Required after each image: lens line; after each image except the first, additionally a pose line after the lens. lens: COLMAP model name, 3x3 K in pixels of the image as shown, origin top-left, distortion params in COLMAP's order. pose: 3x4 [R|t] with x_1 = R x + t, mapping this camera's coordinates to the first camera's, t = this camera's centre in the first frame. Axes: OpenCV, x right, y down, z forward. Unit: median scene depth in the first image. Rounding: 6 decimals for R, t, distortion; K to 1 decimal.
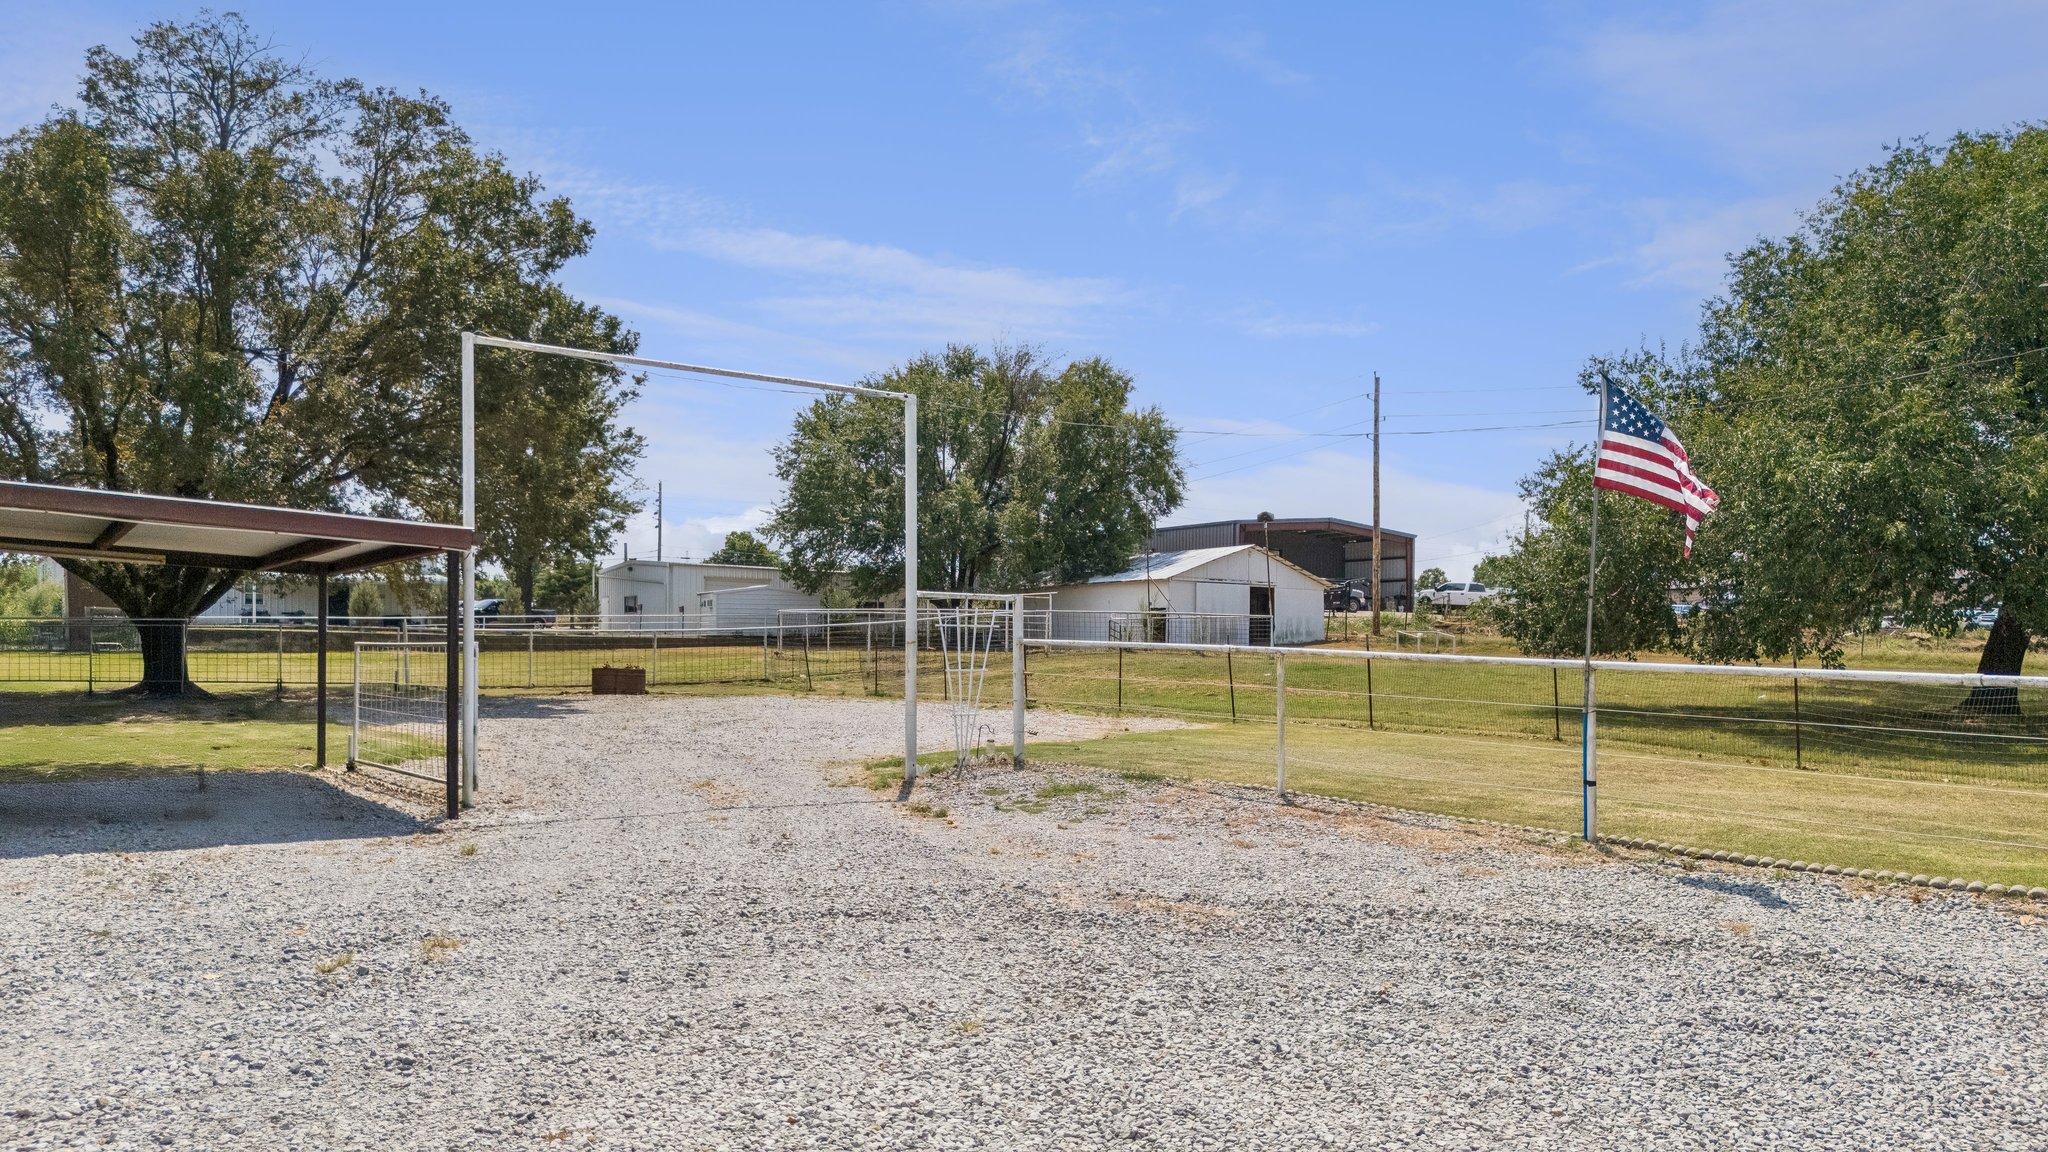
lens RADIAL K [[1552.4, 0, 1019.5], [0, 1552.4, 581.1], [0, 0, 1]] dist [0.119555, -0.142199]
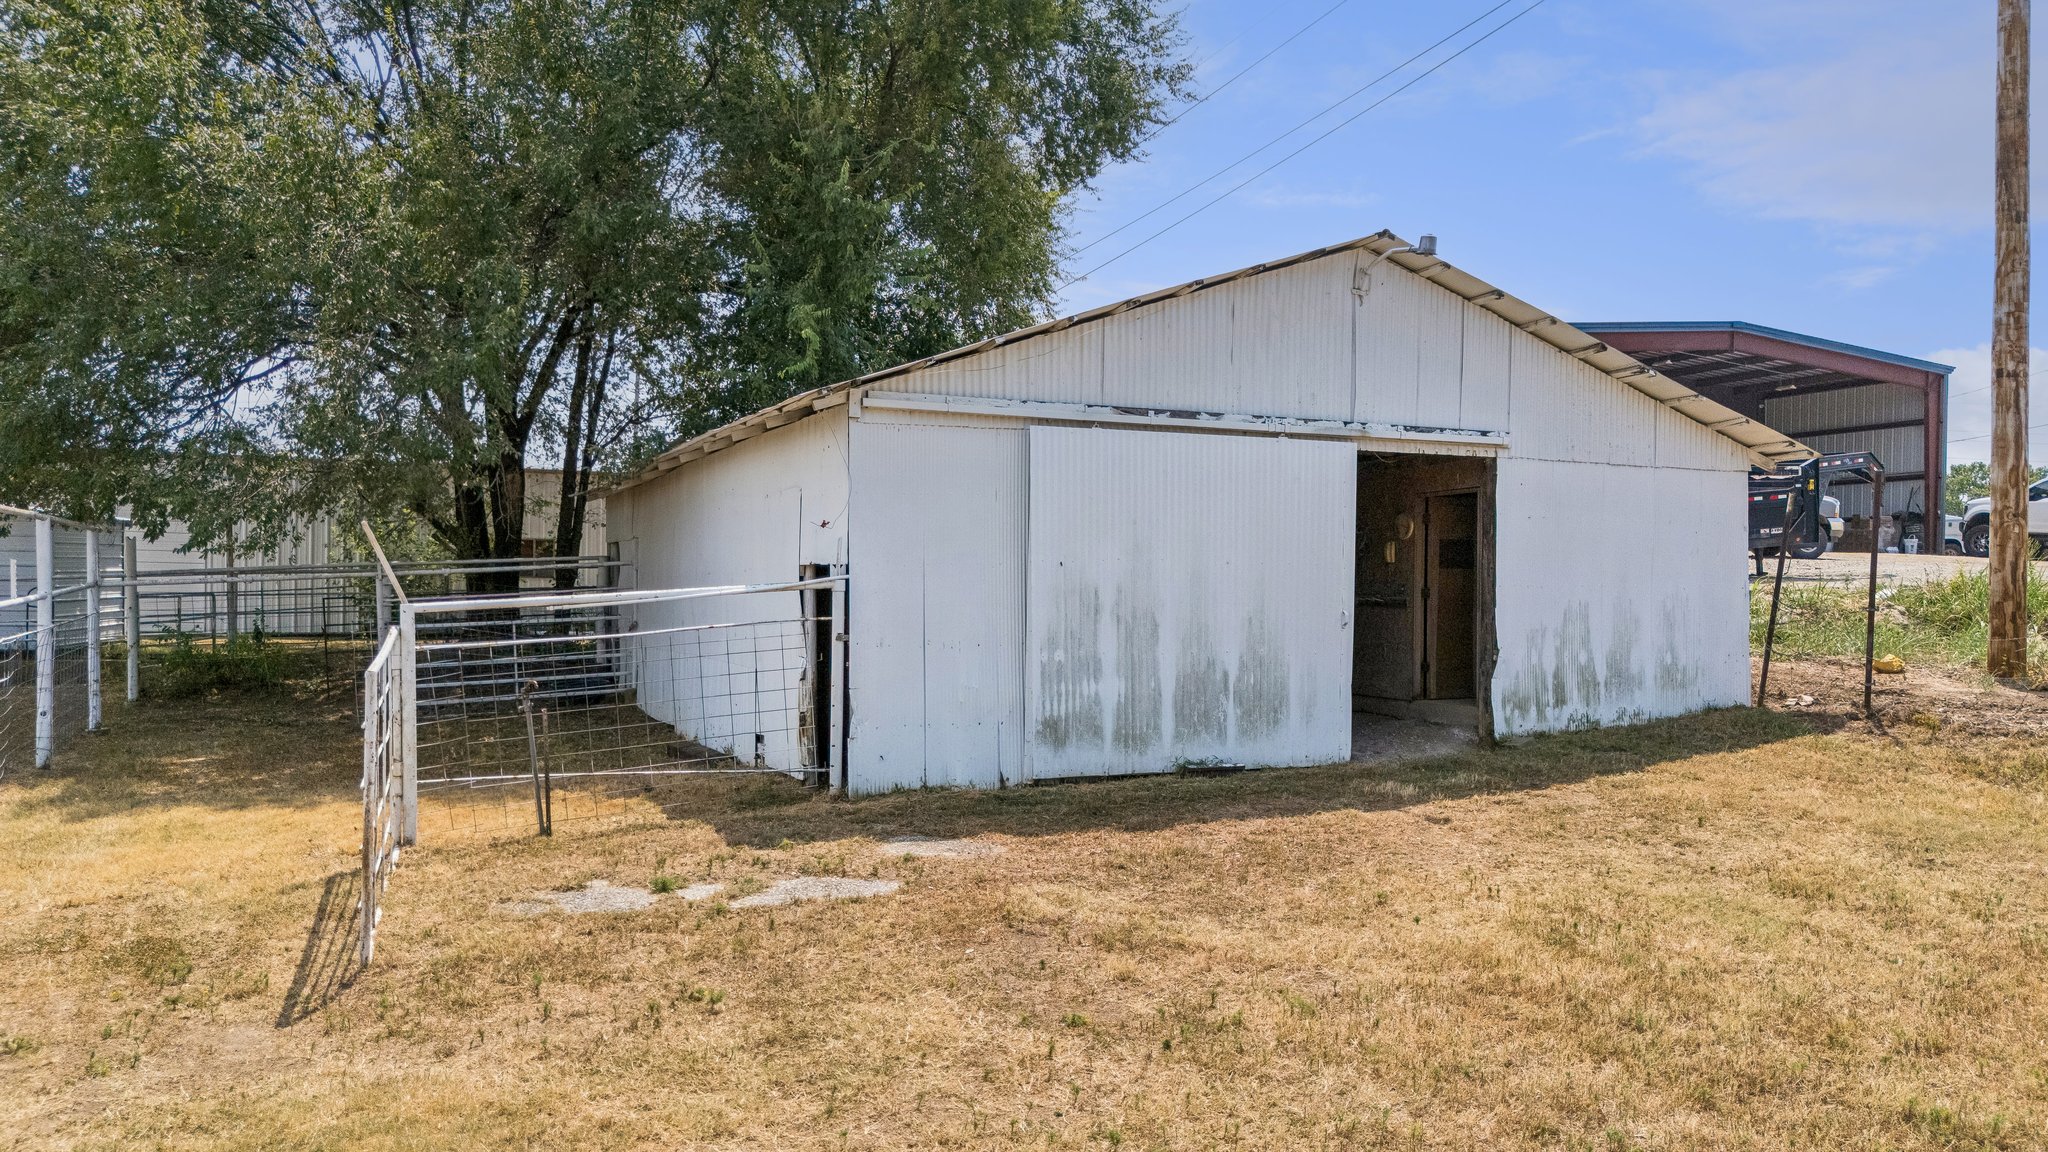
lens RADIAL K [[1552.4, 0, 1019.5], [0, 1552.4, 581.1], [0, 0, 1]] dist [0.119555, -0.142199]
pose [[0.977862, 0.002358, -0.209238, 0.143429], [0.006747, 0.999061, 0.042791, 0.010934], [0.209142, -0.043255, 0.976928, 0.772165]]
